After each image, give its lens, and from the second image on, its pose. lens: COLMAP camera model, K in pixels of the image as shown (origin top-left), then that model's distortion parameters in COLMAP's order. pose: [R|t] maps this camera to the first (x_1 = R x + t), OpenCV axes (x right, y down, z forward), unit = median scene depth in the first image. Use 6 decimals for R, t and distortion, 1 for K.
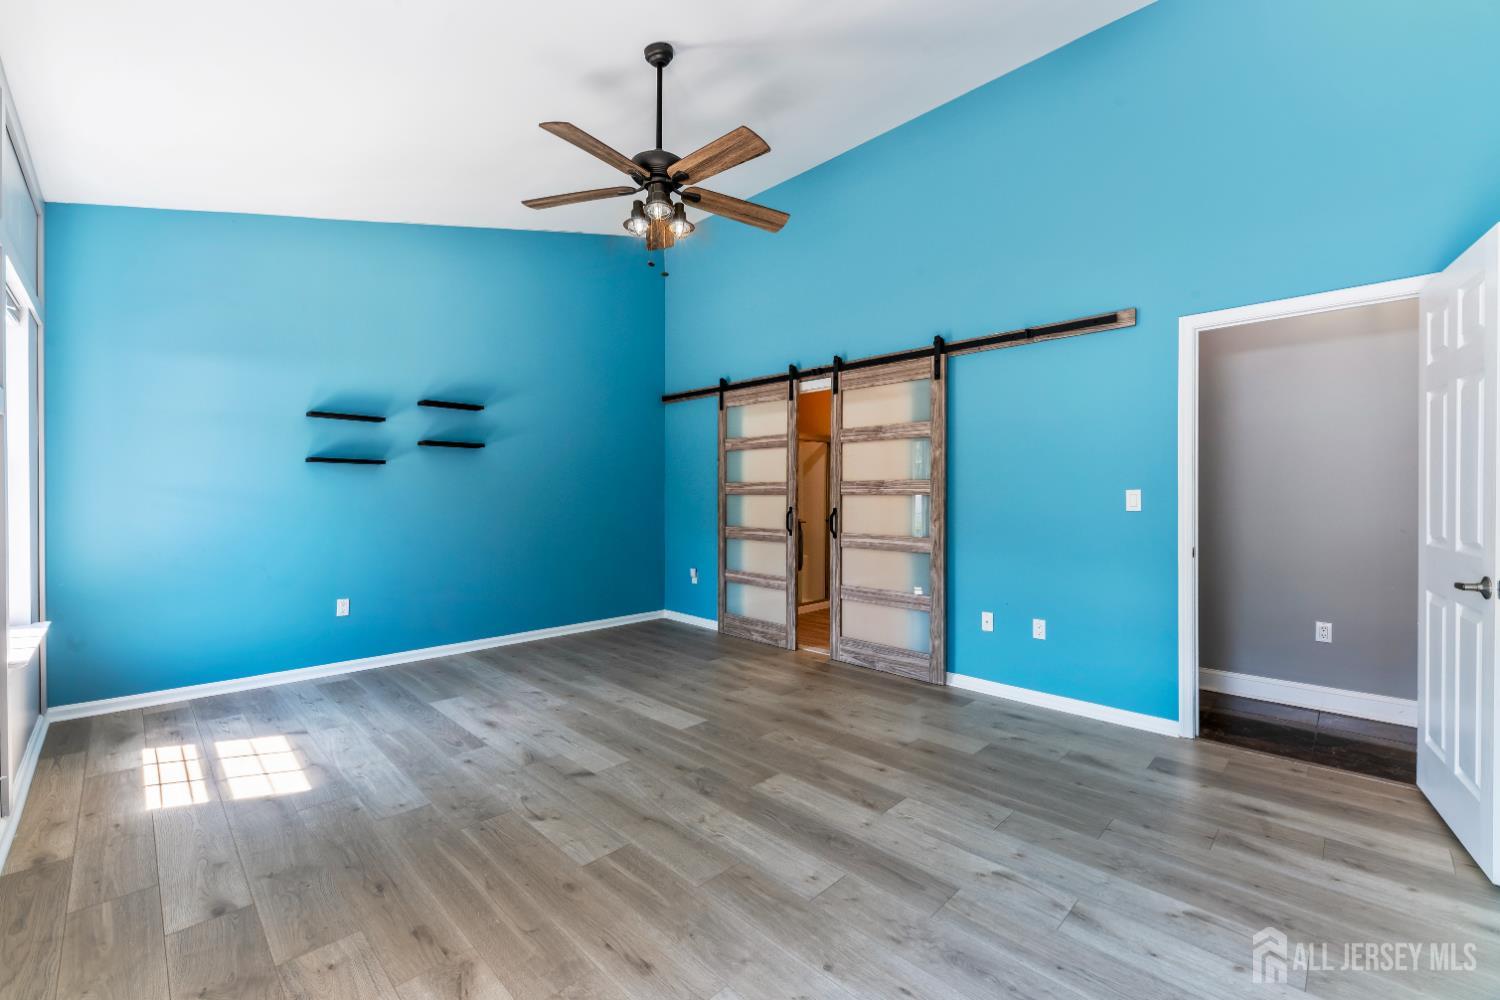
lens RADIAL K [[626.3, 0, 744.7], [0, 626.3, 498.2], [0, 0, 1]] dist [-0.002367, 0.000356]
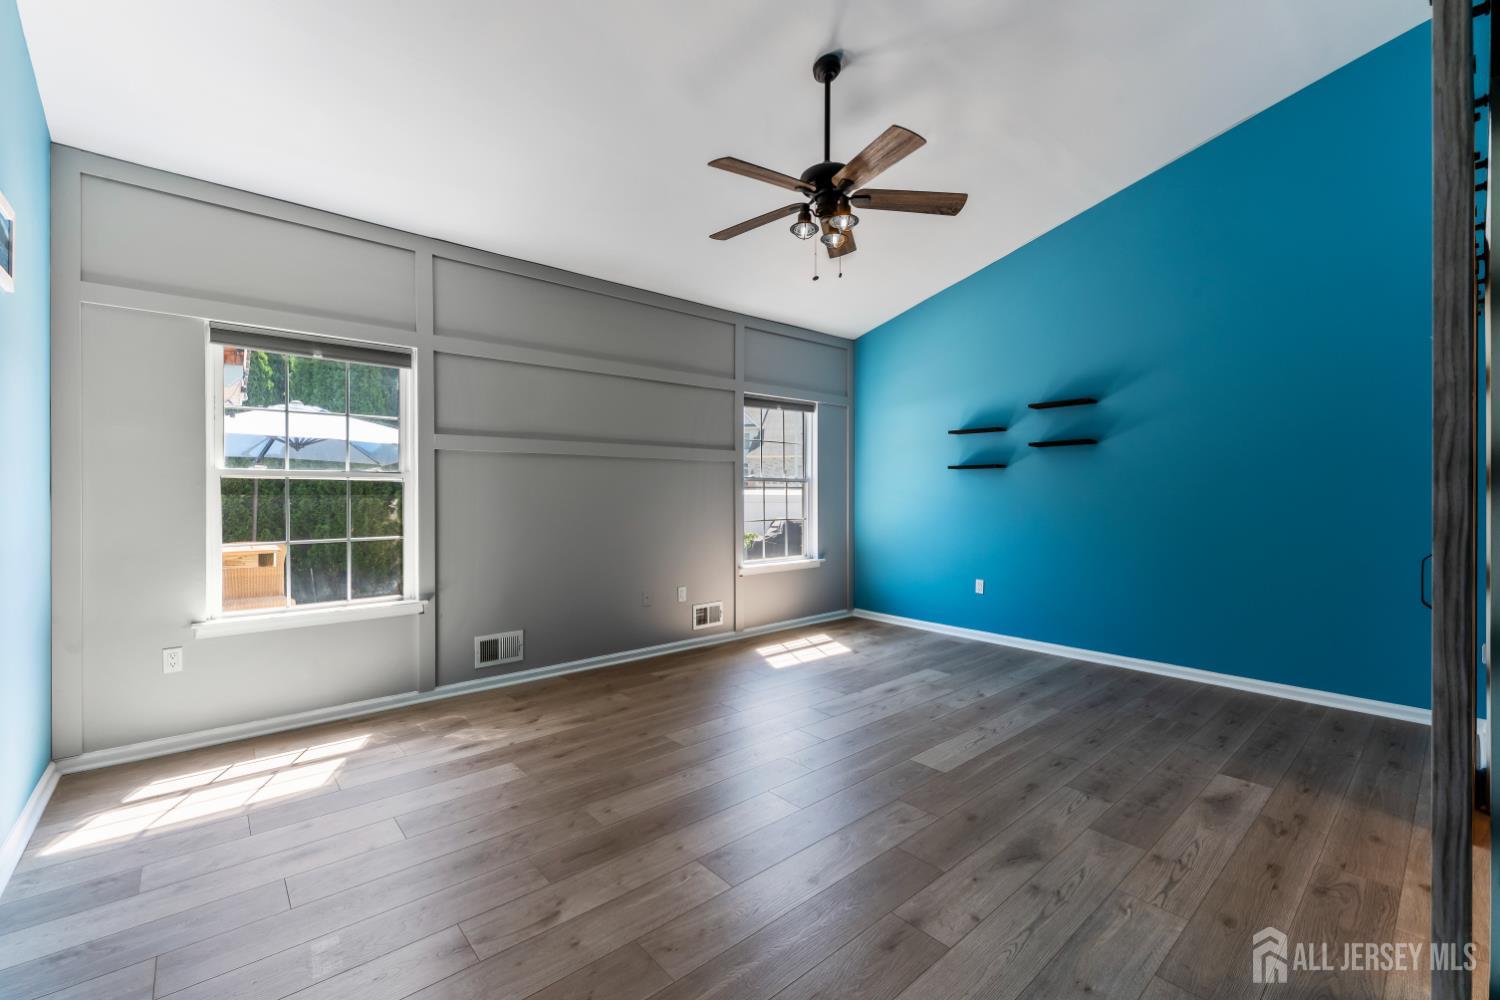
lens RADIAL K [[626.3, 0, 745.9], [0, 626.3, 496.2], [0, 0, 1]] dist [-0.002367, 0.000356]
pose [[-0.078307, 0.002493, -0.996926, 0.689014], [-0.003308, 0.999991, 0.002760, -0.003910], [0.996924, 0.003514, -0.078299, 0.721975]]
